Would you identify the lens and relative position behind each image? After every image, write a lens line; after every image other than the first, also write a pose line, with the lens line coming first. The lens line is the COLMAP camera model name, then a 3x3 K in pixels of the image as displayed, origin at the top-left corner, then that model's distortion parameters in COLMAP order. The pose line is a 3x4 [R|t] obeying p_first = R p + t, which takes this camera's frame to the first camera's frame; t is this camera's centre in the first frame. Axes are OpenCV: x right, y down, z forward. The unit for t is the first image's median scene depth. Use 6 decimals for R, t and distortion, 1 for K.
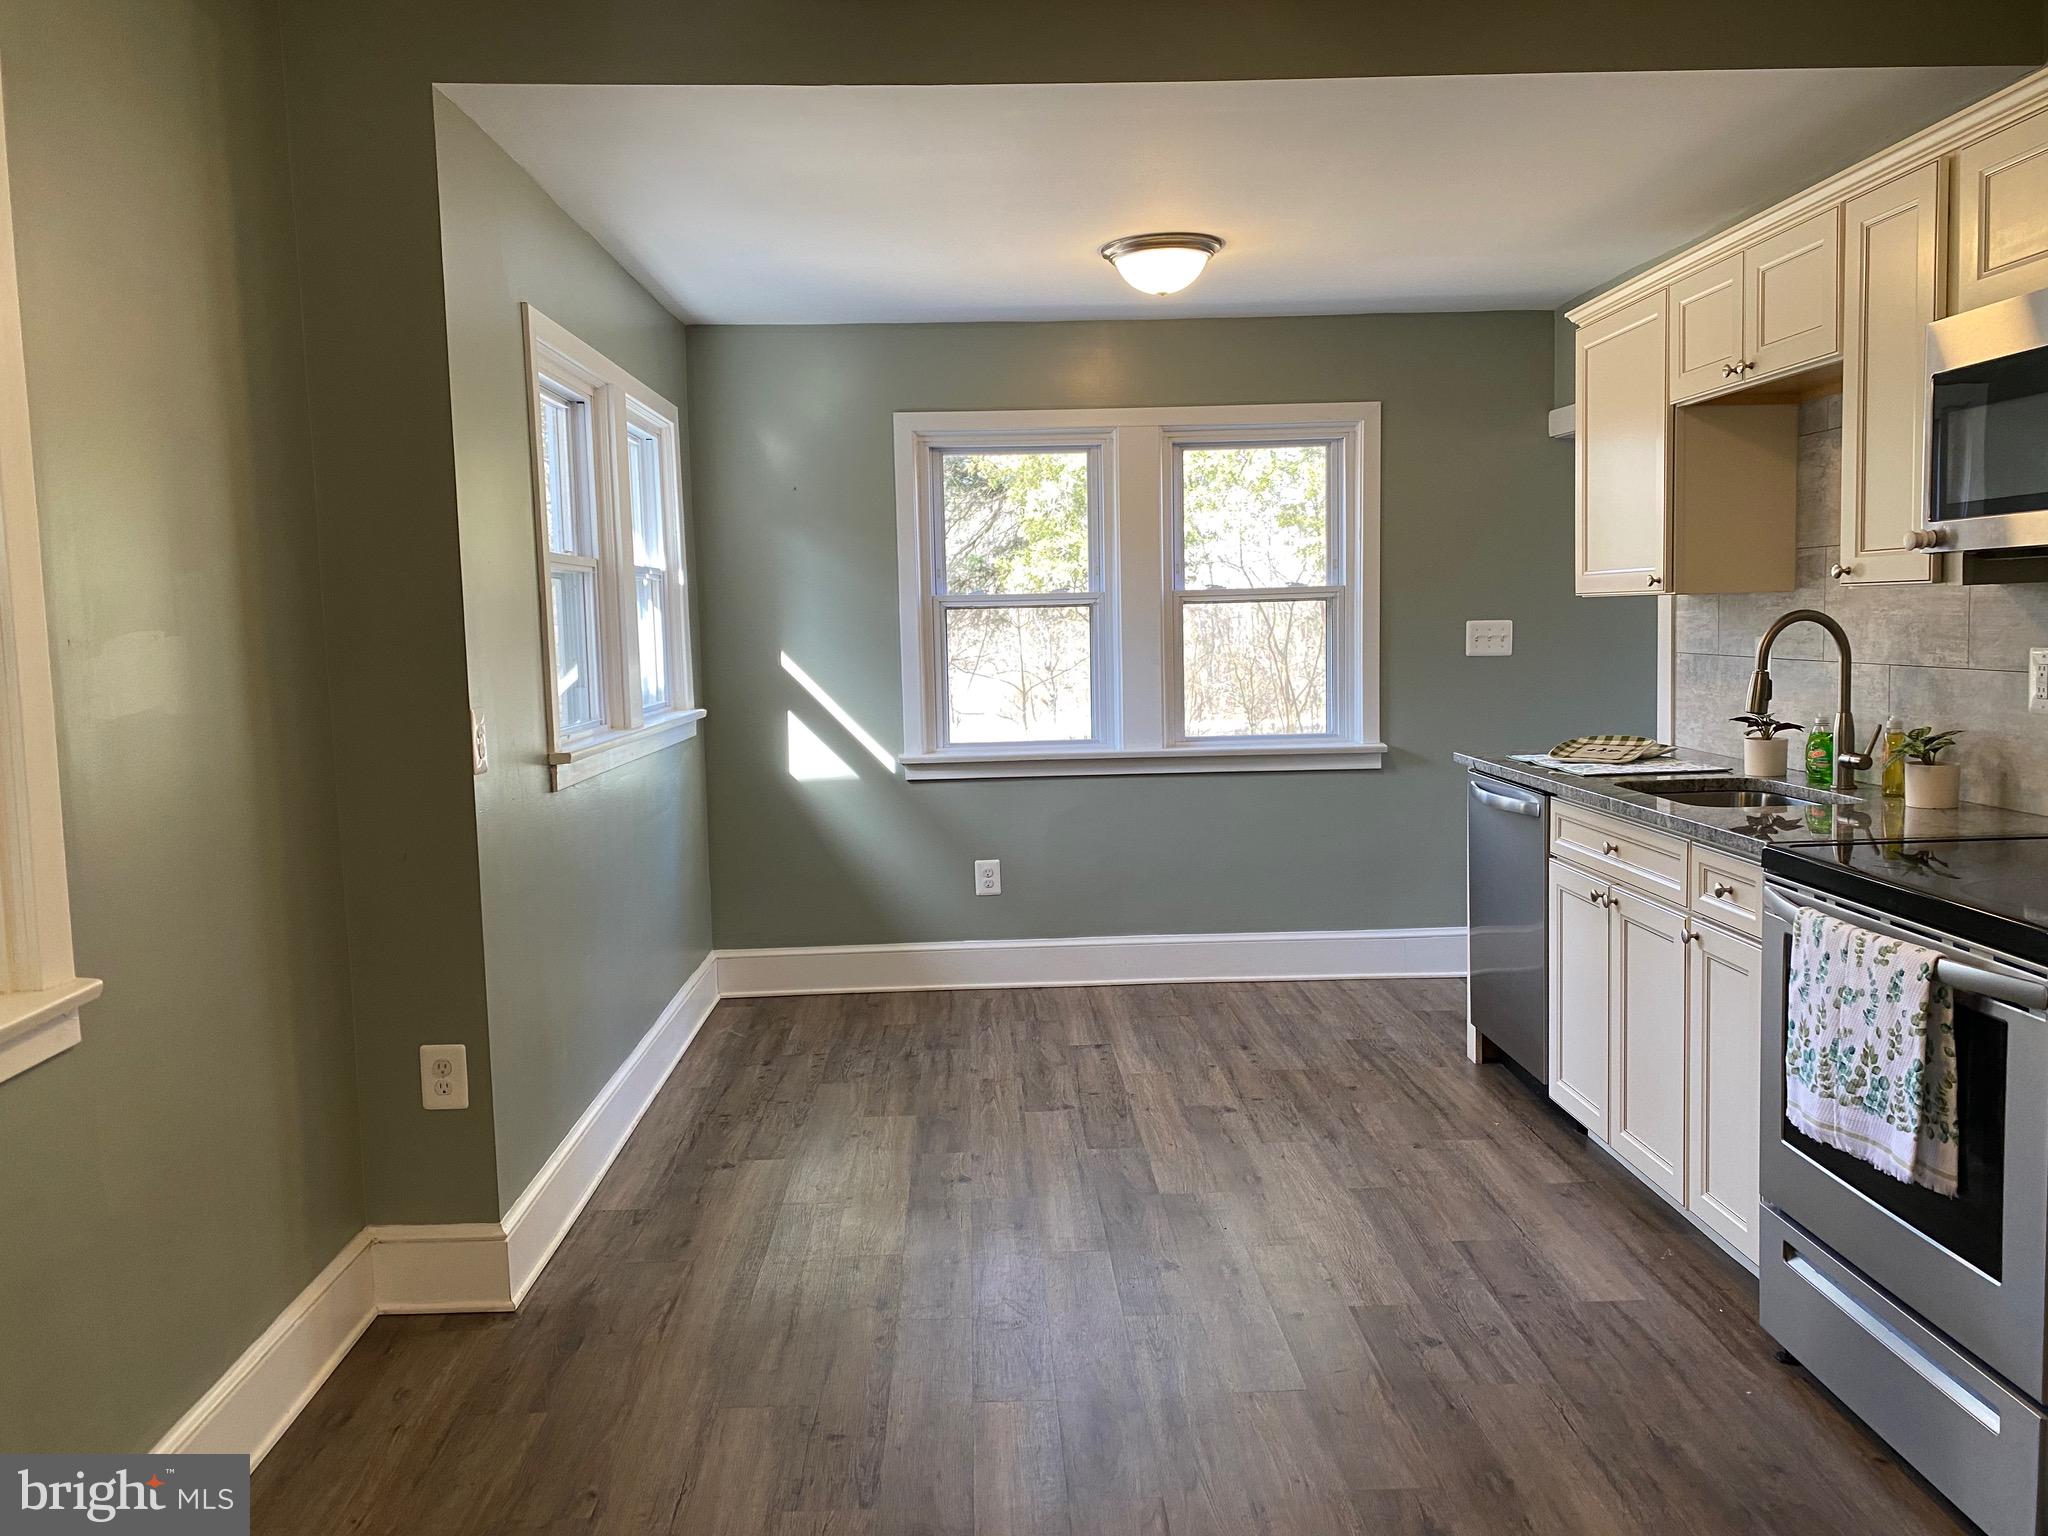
lens RADIAL K [[1551.7, 0, 1016.3], [0, 1551.7, 754.3], [0, 0, 1]] dist [0.050809, -0.048674]
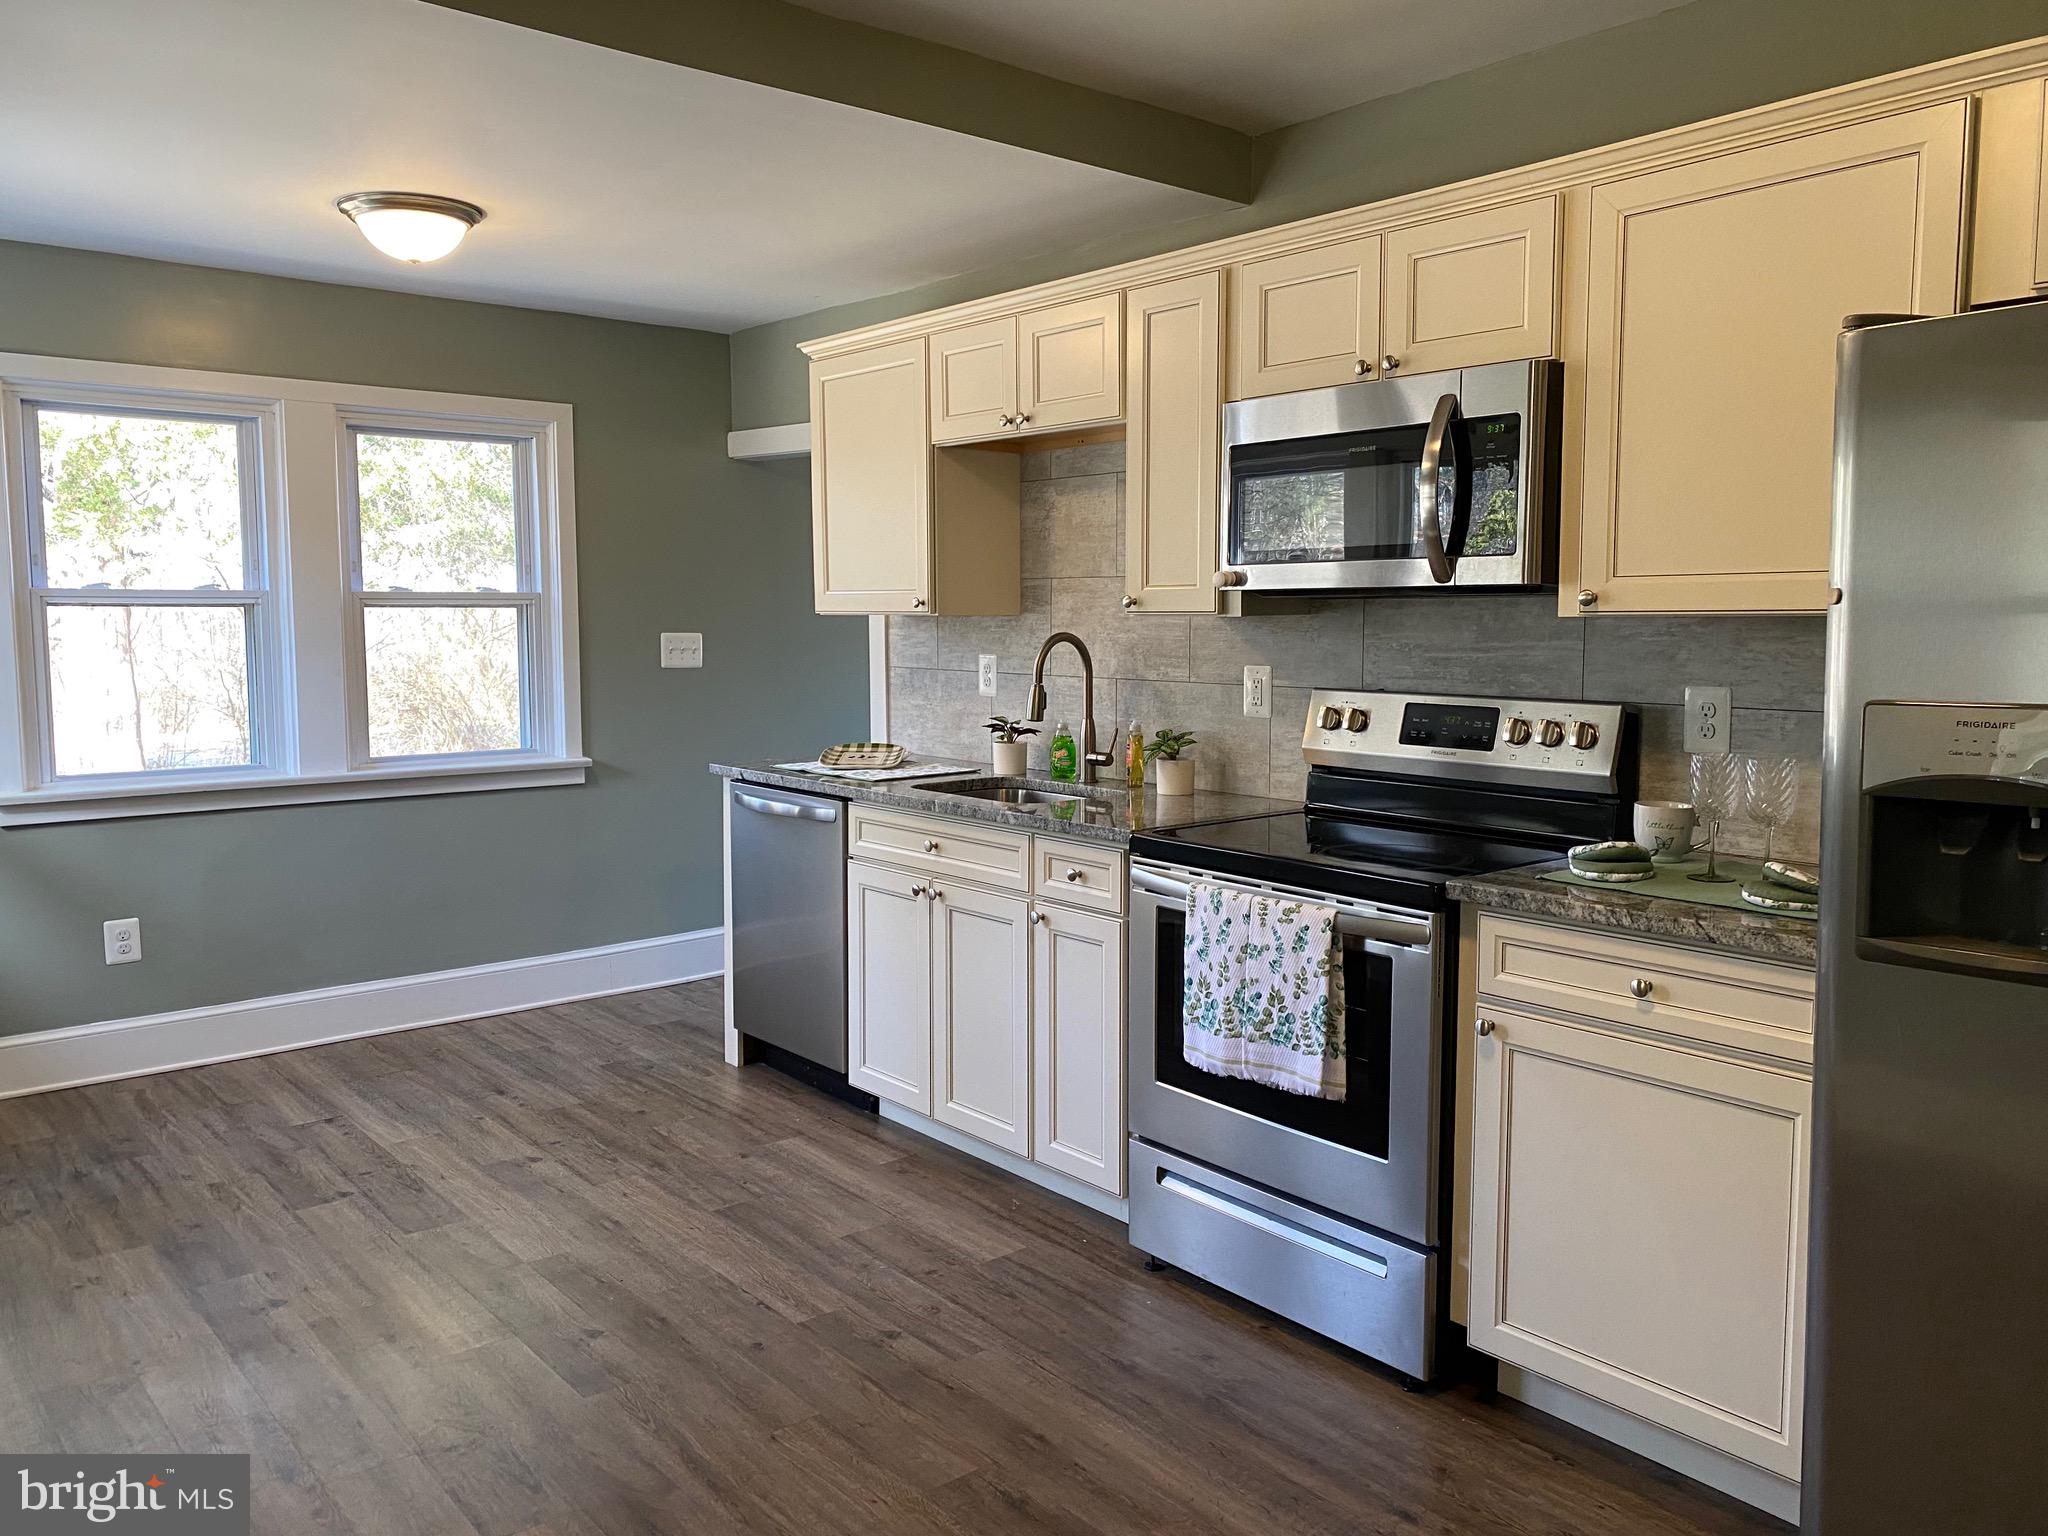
lens RADIAL K [[1551.7, 0, 1017.6], [0, 1551.7, 757.2], [0, 0, 1]] dist [0.050809, -0.048674]
pose [[0.785668, -0.033964, 0.617715, -0.218592], [0.035724, 0.999316, 0.009508, -0.009462], [-0.617615, 0.014598, 0.786345, 0.097743]]
